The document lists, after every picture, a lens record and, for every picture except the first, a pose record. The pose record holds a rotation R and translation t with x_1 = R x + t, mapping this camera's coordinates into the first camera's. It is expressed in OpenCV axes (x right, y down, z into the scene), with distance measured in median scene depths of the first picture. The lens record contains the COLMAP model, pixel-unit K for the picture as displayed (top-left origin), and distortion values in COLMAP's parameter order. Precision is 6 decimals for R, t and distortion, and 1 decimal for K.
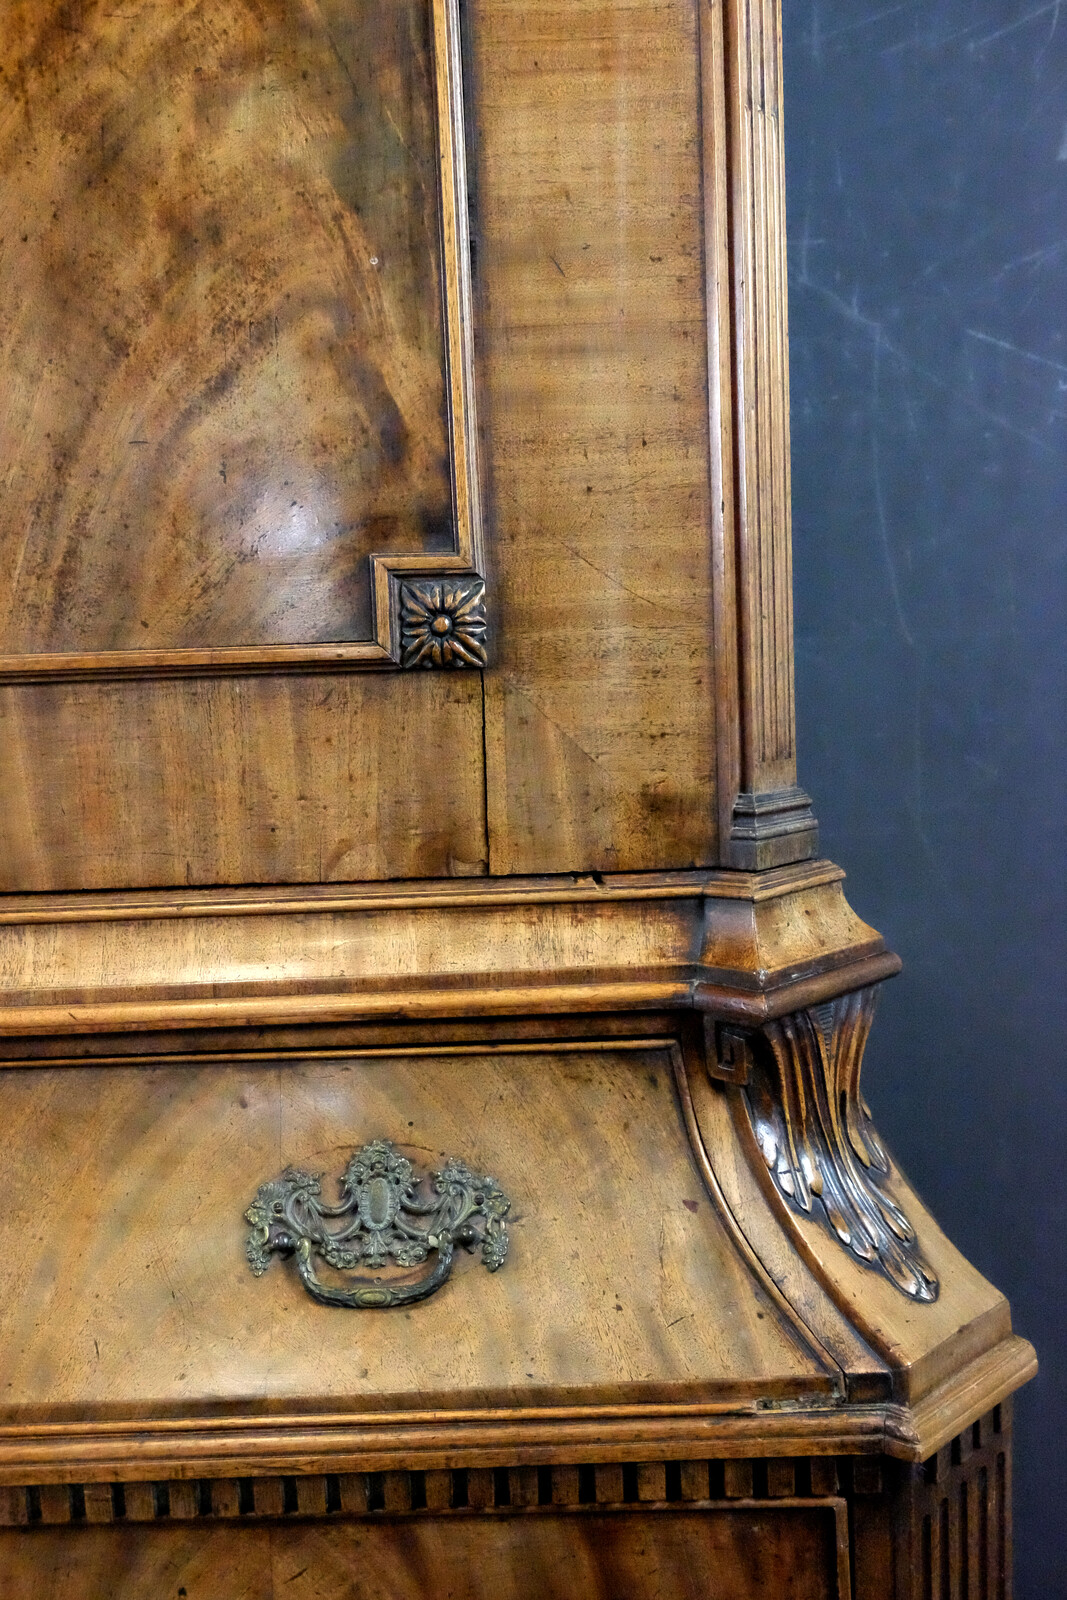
lens RADIAL K [[1443.5, 0, 526.7], [0, 1443.5, 797.5], [0, 0, 1]] dist [0.008422, -0.034257]
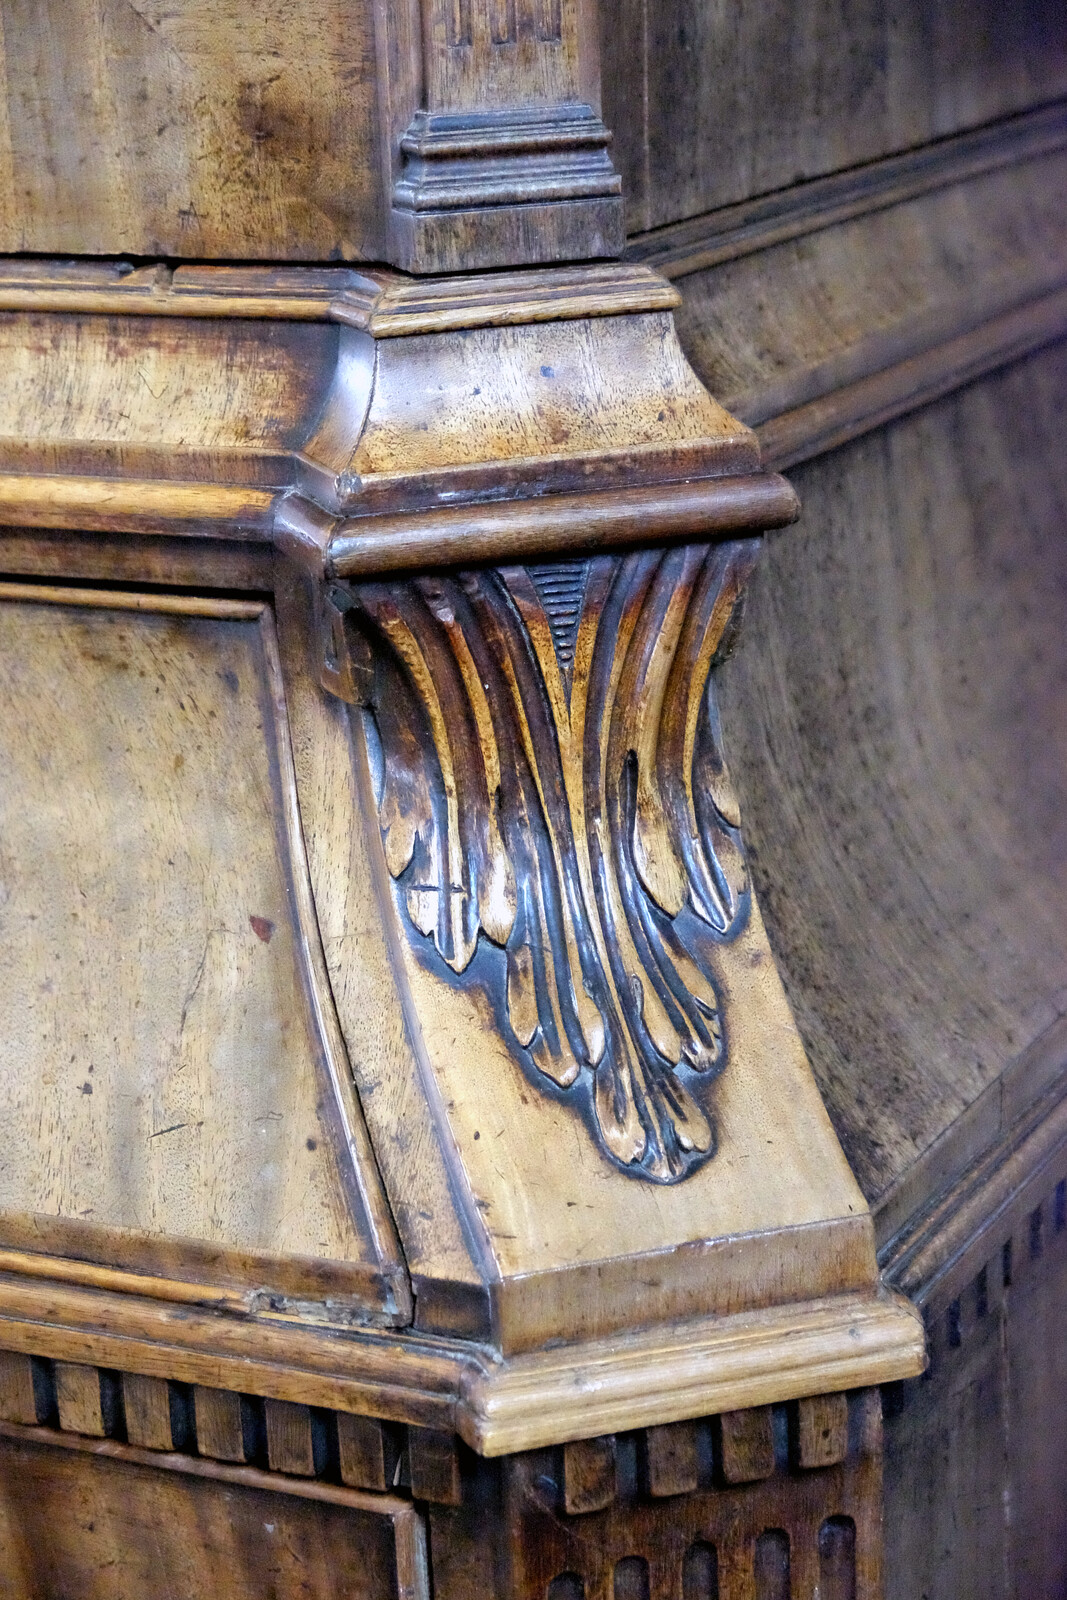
lens RADIAL K [[3587.1, 0, 642.1], [0, 3587.1, 786.0], [0, 0, 1]] dist [-0.015014, 0.000000]
pose [[0.910255, 0.122337, -0.395561, 0.726662], [-0.042587, 0.977949, 0.204456, -0.030346], [0.411851, -0.169261, 0.895393, -0.068224]]
